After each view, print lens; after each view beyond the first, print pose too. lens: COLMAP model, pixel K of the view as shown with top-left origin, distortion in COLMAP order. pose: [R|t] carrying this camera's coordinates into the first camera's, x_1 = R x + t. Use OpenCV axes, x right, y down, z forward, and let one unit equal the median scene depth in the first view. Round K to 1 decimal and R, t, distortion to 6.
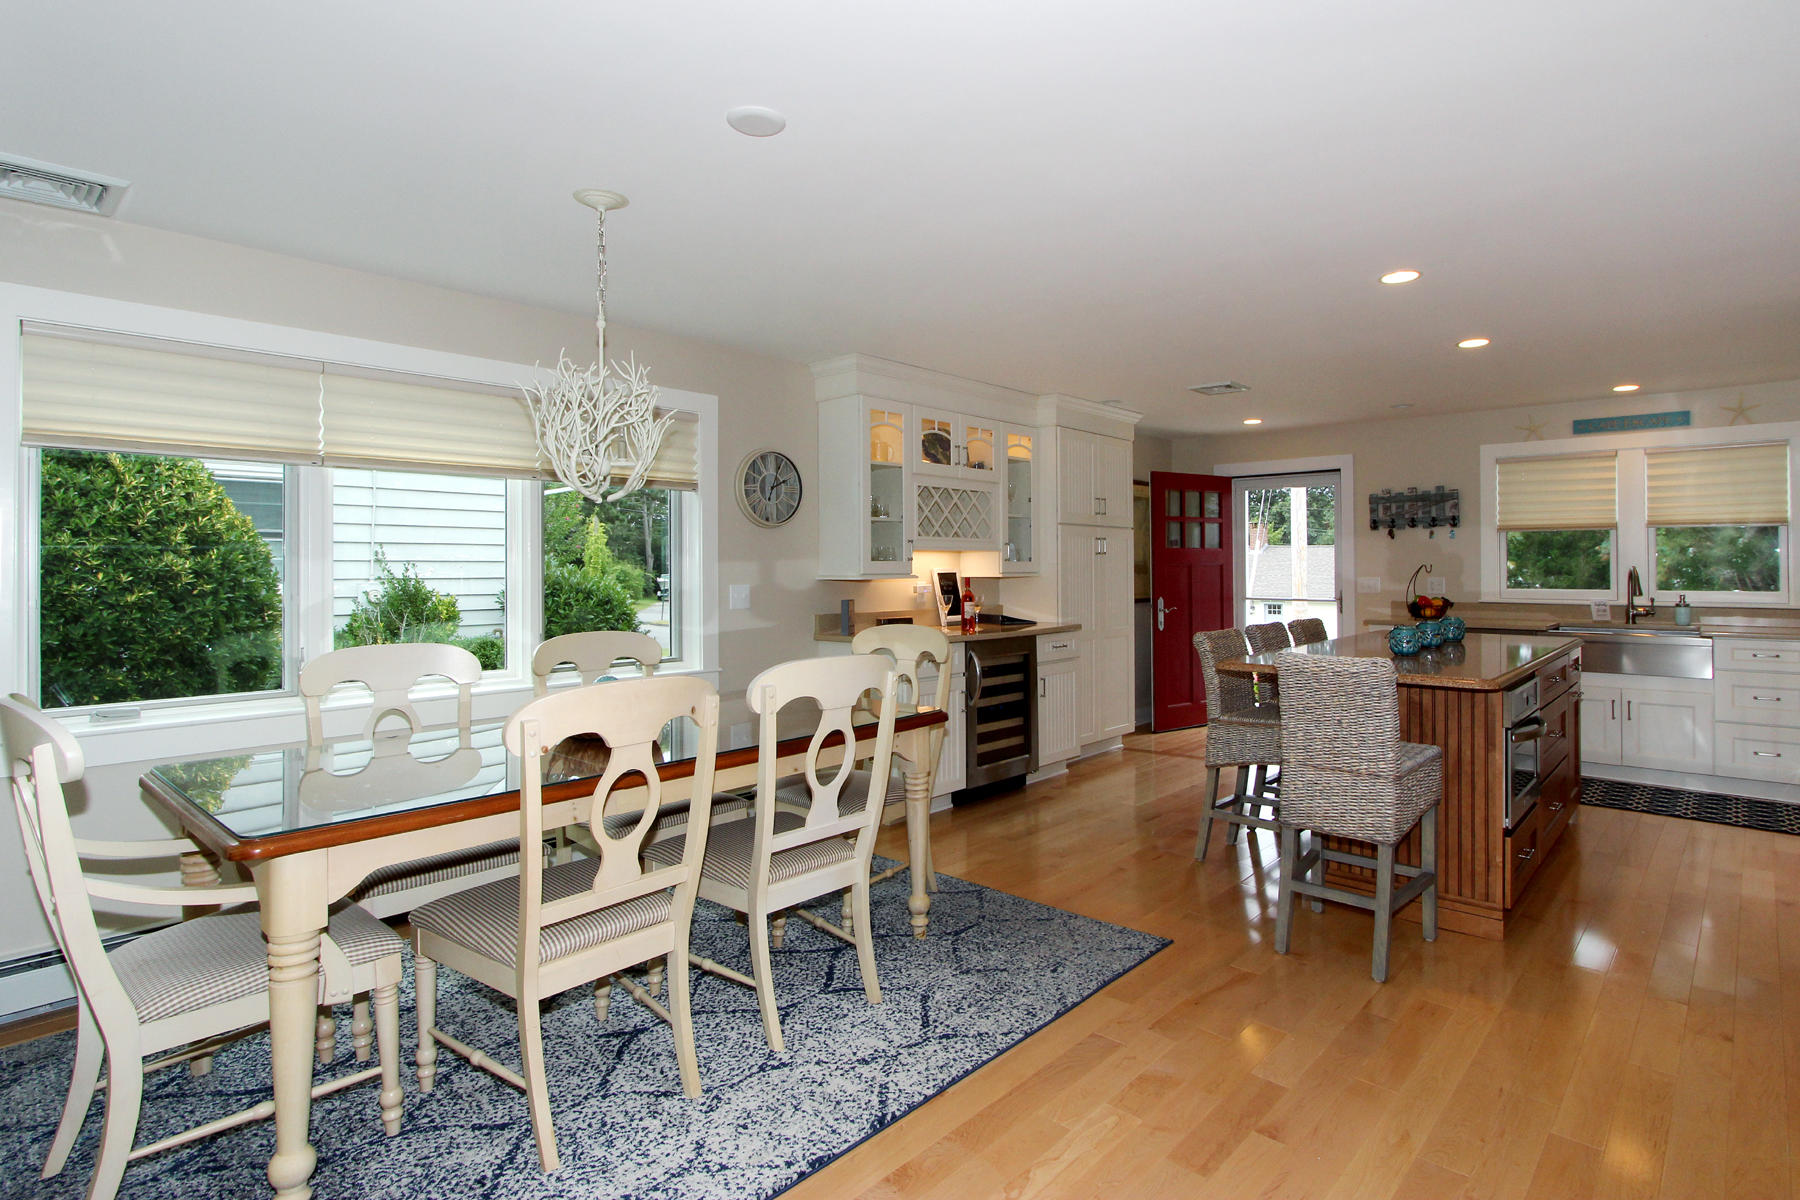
lens RADIAL K [[912.8, 0, 982.0], [0, 912.8, 556.2], [0, 0, 1]] dist [-0.002962, -0.000602]
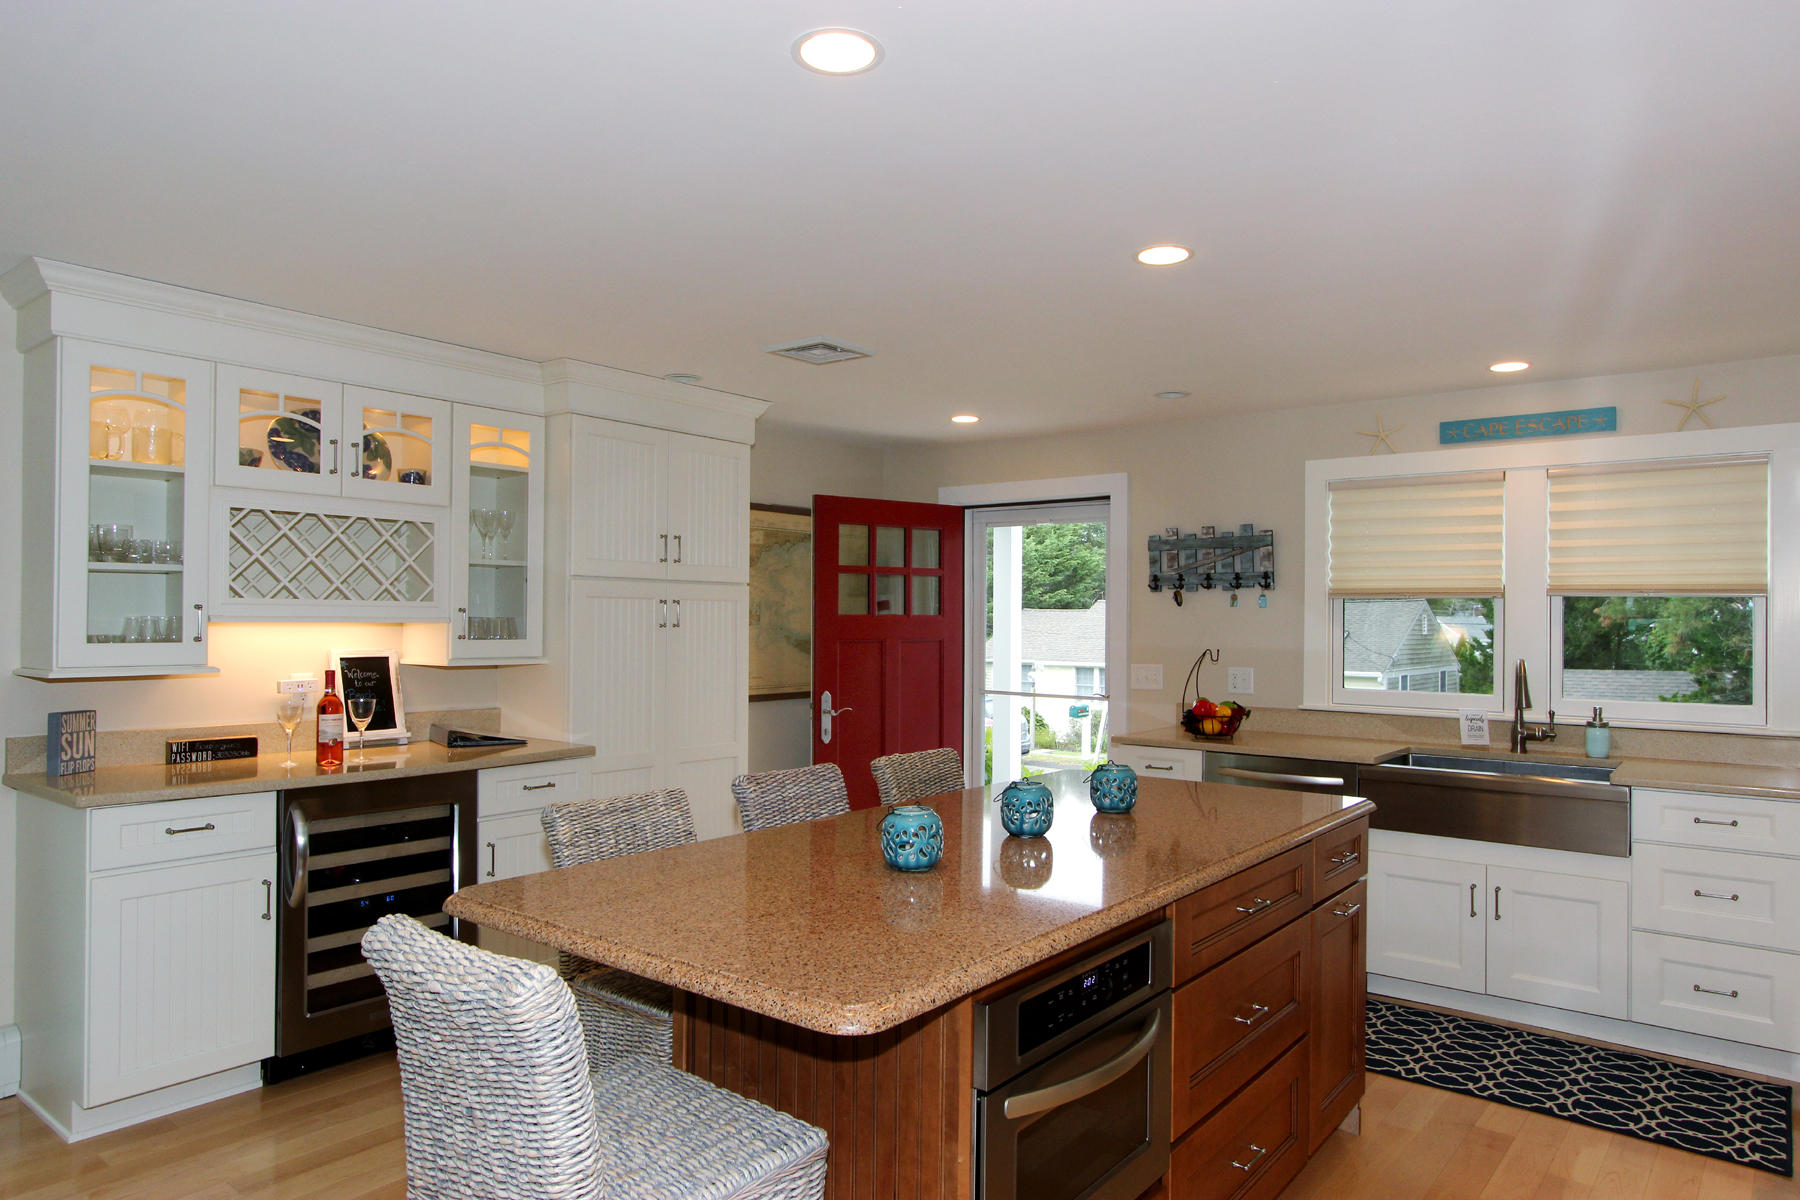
lens RADIAL K [[1125.3, 0, 894.7], [0, 1125.3, 607.9], [0, 0, 1]] dist [-0.005816, 0.003495]
pose [[0.999701, 0.013461, 0.020415, 0.263979], [-0.013483, 0.999909, 0.000912, -0.017594], [-0.020401, -0.001187, 0.999791, 0.240714]]
